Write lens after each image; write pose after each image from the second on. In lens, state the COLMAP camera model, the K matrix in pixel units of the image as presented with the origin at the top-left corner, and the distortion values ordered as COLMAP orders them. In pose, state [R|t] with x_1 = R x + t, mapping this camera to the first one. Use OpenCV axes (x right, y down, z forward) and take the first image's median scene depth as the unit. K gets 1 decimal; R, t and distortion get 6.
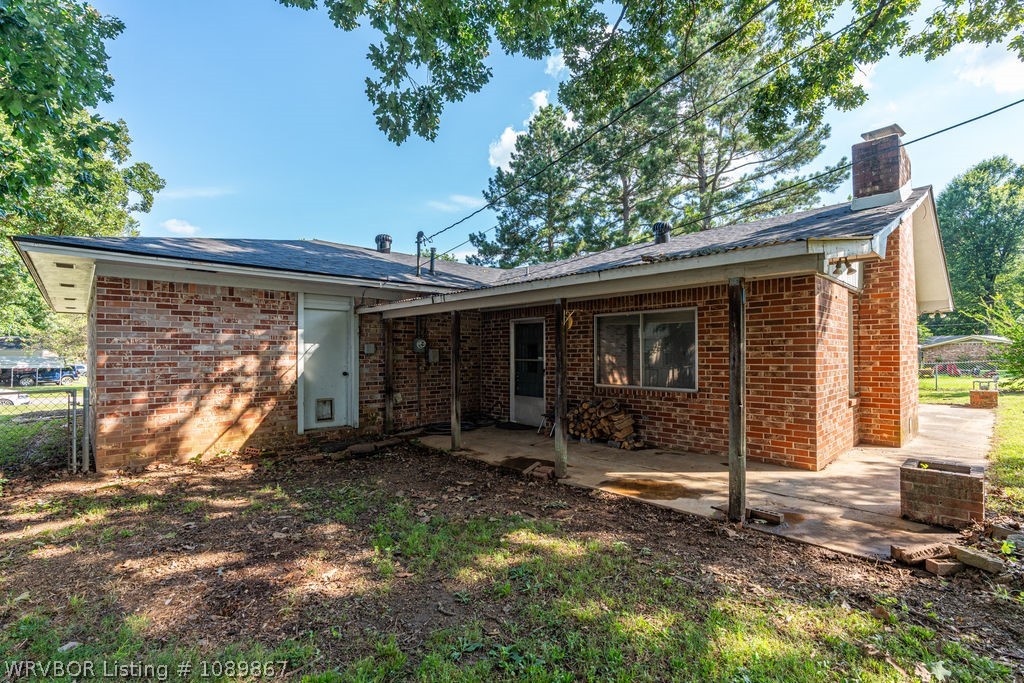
lens RADIAL K [[473.1, 0, 491.0], [0, 473.1, 349.6], [0, 0, 1]] dist [-0.003073, -0.000190]
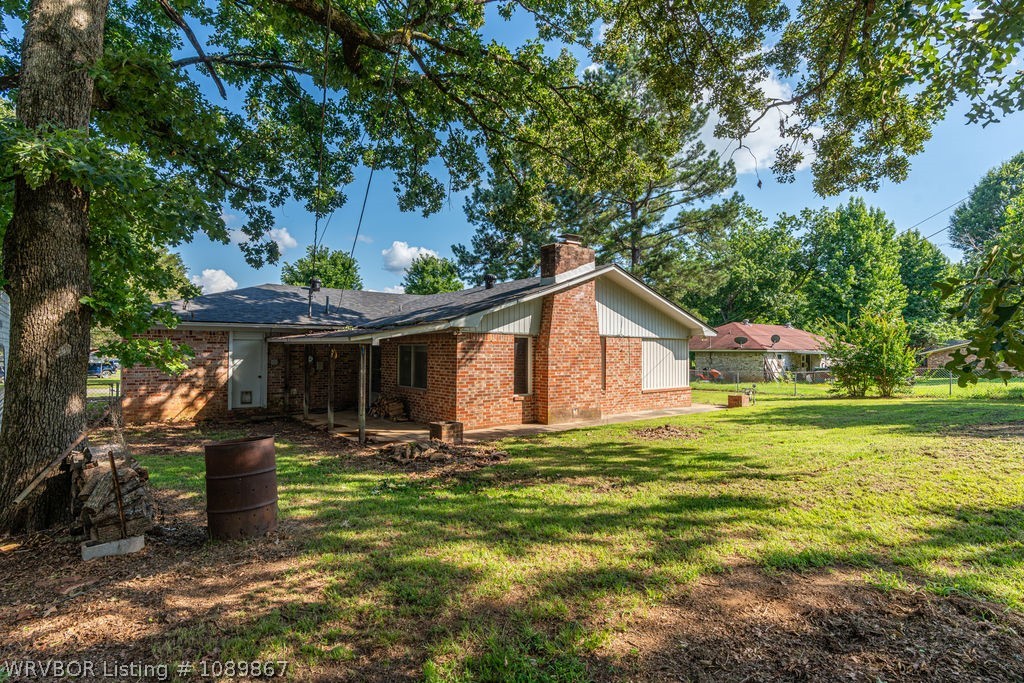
lens RADIAL K [[523.6, 0, 512.0], [0, 523.6, 341.5], [0, 0, 1]] dist [-0.013922, -0.000044]
pose [[0.997659, 0.007468, -0.067973, 0.815220], [-0.007577, 0.999970, -0.001348, -0.091194], [0.067961, 0.001860, 0.997686, -0.920006]]
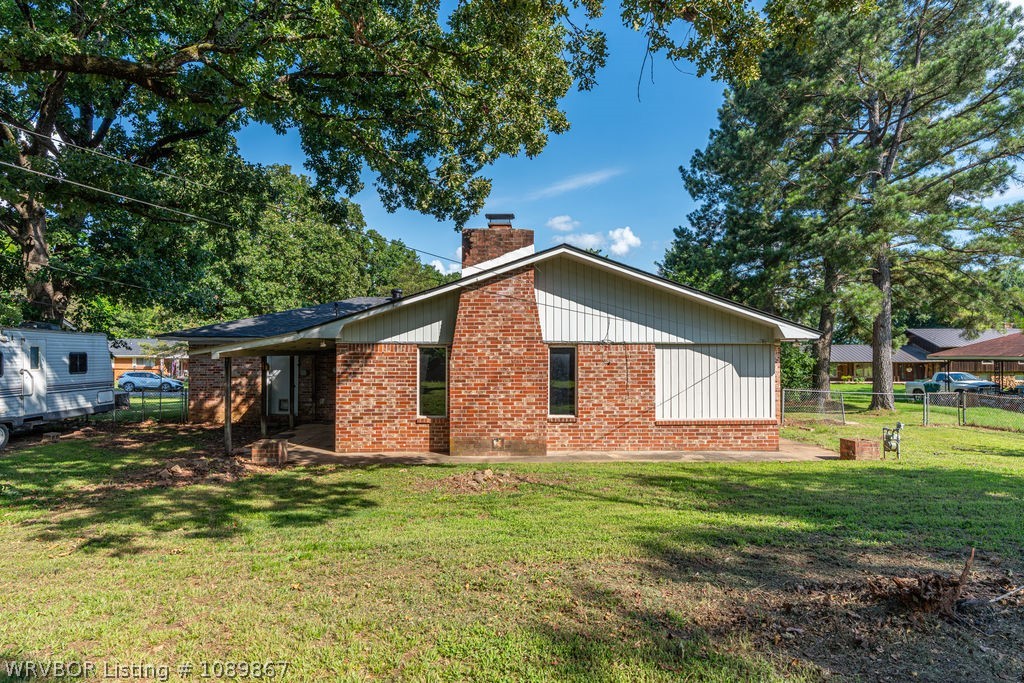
lens RADIAL K [[595.1, 0, 512.0], [0, 595.1, 341.5], [0, 0, 1]] dist [0.005282, 0.000574]
pose [[0.759860, -0.011034, -0.649993, 2.056788], [0.006464, 0.999935, -0.009418, -0.108162], [0.650055, 0.002954, 0.759882, -0.237525]]
